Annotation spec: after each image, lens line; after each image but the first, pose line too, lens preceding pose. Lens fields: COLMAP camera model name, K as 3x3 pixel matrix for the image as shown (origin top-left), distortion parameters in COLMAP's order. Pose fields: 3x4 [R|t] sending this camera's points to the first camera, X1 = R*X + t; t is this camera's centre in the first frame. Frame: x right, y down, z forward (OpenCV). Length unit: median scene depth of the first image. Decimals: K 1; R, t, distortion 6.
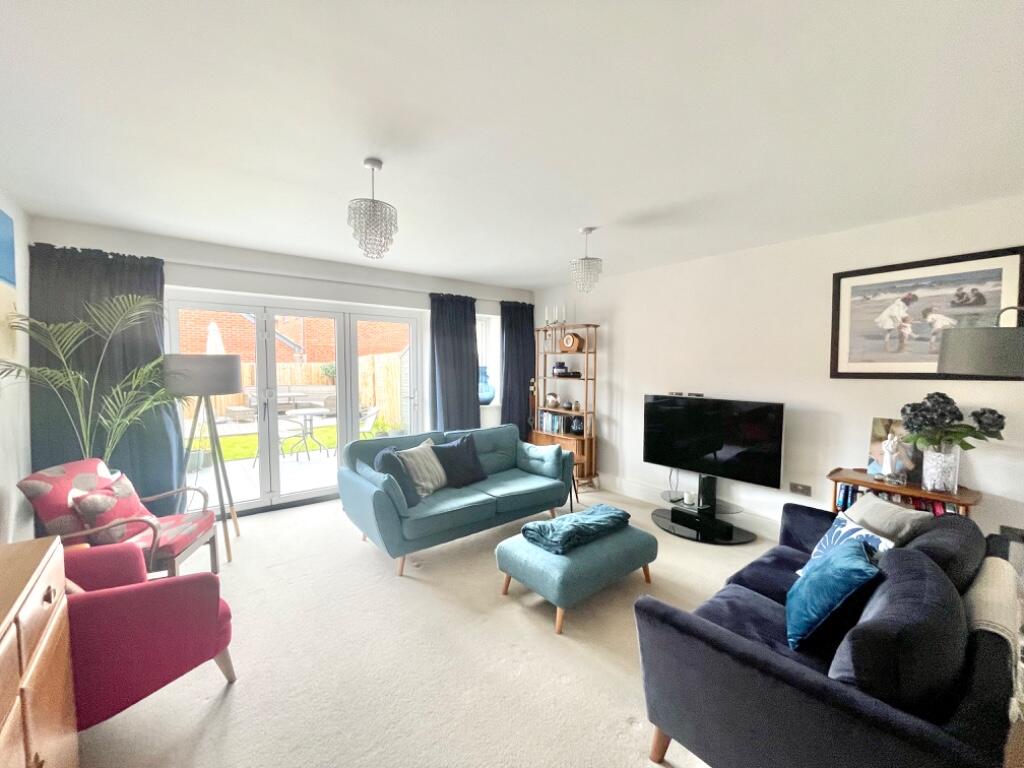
lens RADIAL K [[411.2, 0, 507.8], [0, 411.2, 387.0], [0, 0, 1]] dist [-0.000249, 0.000191]
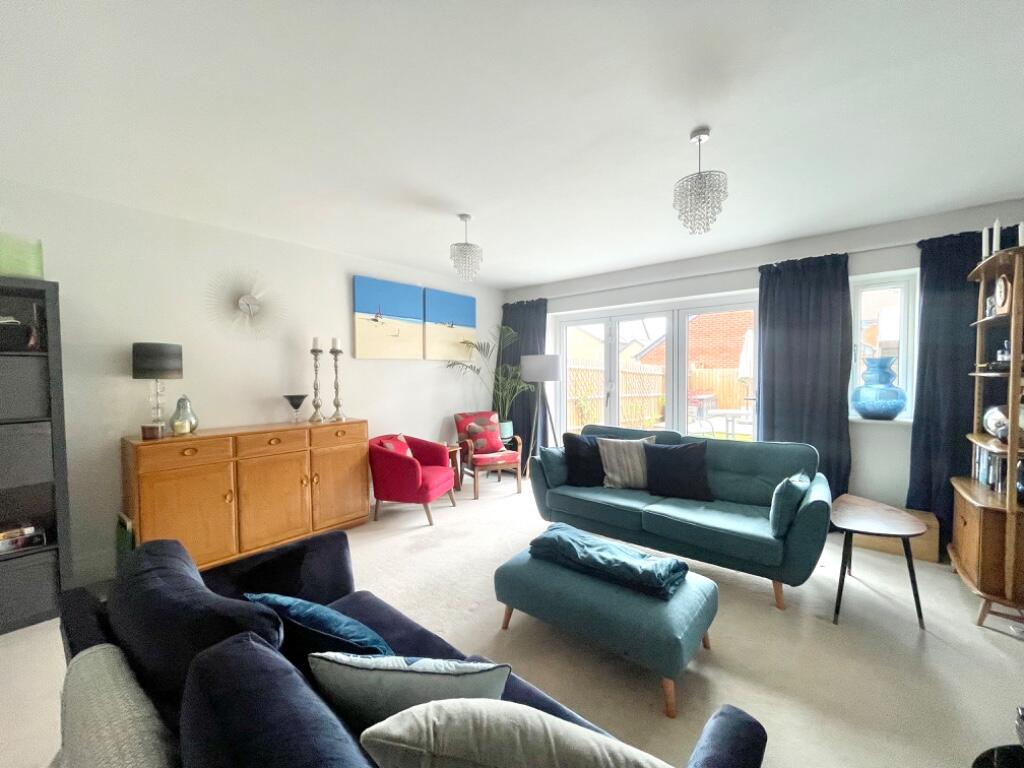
lens RADIAL K [[413.9, 0, 508.5], [0, 413.9, 388.7], [0, 0, 1]] dist [0.000069, -0.000069]
pose [[0.184389, 0.028994, -0.982426, 0.535015], [-0.048361, 0.998622, 0.020395, 0.013230], [0.981663, 0.043751, 0.185538, 0.408684]]
